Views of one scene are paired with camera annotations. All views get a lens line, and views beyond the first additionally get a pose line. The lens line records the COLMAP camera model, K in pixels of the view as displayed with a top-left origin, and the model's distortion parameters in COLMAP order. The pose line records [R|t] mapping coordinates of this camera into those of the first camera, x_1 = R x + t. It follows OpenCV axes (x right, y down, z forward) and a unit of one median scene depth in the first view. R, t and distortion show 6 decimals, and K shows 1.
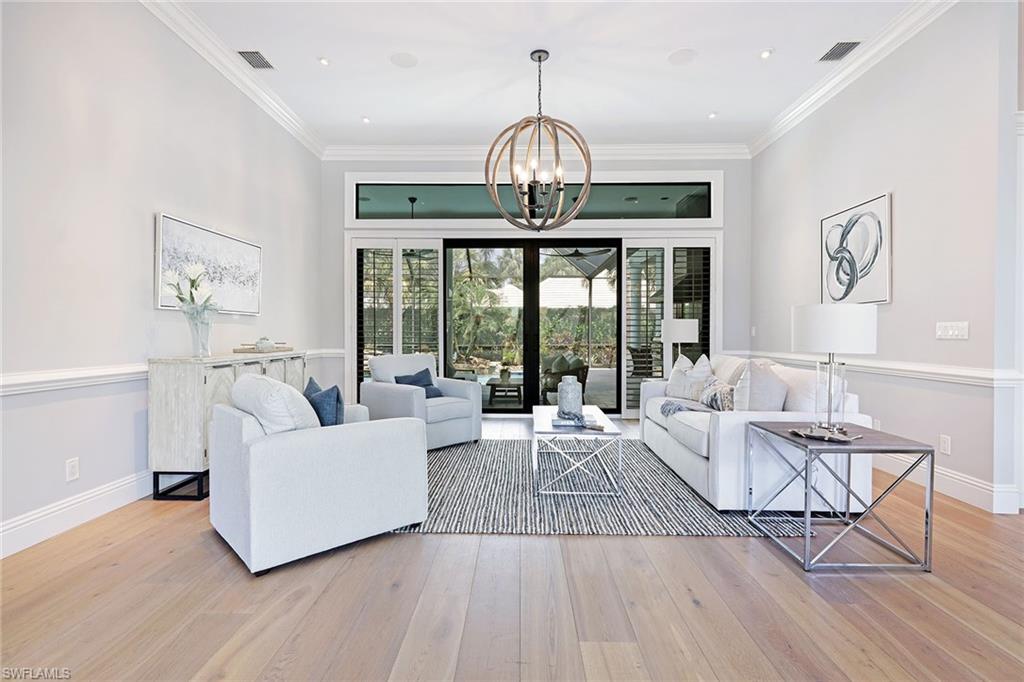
lens RADIAL K [[493.8, 0, 513.3], [0, 493.8, 342.1], [0, 0, 1]] dist [-0.003238, -0.000469]
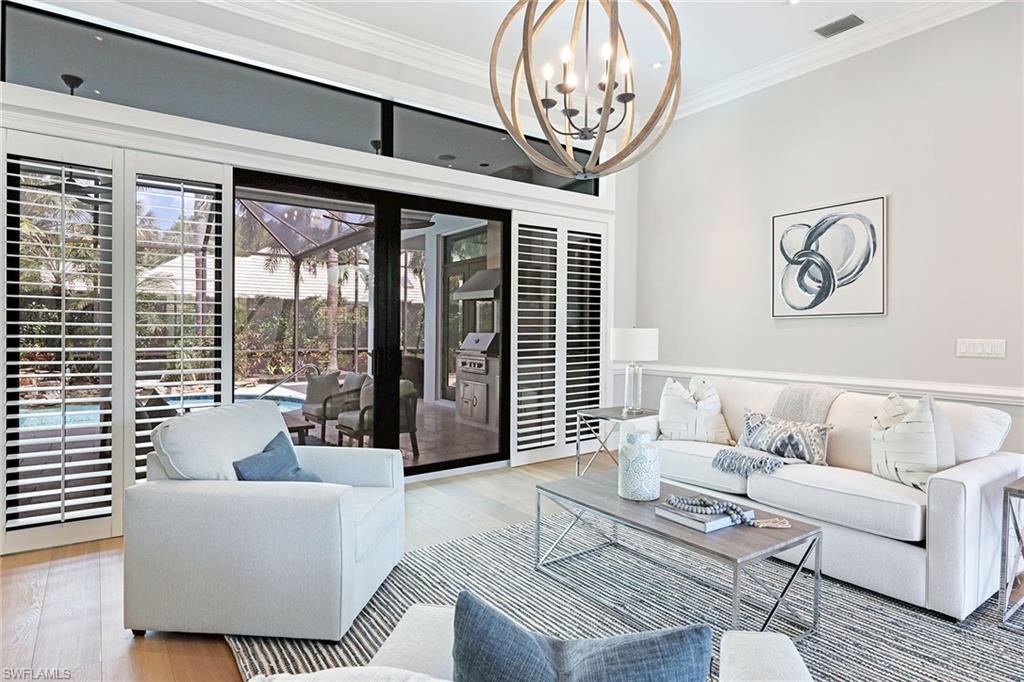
lens RADIAL K [[575.0, 0, 513.3], [0, 575.0, 334.9], [0, 0, 1]] dist [0.007271, 0.001295]
pose [[0.797403, -0.006108, 0.603416, -0.386744], [0.010795, 0.999933, -0.004144, -0.041324], [-0.603350, 0.009819, 0.797416, 0.497490]]
